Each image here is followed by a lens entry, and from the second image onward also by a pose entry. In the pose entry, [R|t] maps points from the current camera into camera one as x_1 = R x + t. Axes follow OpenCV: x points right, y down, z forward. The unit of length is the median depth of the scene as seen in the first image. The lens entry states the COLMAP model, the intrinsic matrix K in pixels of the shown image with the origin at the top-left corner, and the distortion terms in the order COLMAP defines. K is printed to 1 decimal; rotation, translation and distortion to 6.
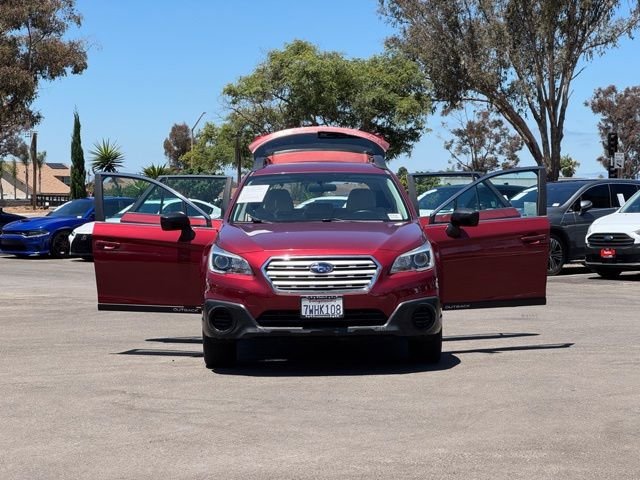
lens RADIAL K [[1337.7, 0, 317.6], [0, 1337.7, 237.3], [0, 0, 1]] dist [0.192799, 0.000000]
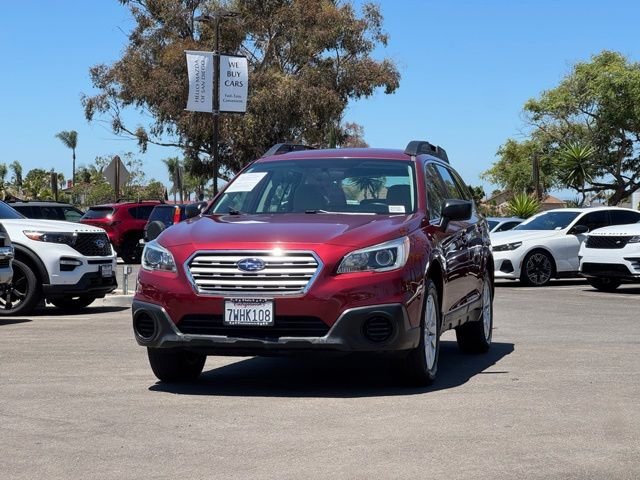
lens RADIAL K [[1337.7, 0, 321.3], [0, 1337.7, 238.4], [0, 0, 1]] dist [0.192799, 0.000000]
pose [[0.968718, 0.014093, -0.247764, 0.247913], [-0.018012, 0.999746, -0.013559, 0.016995], [0.247510, 0.017597, 0.968726, 0.210275]]
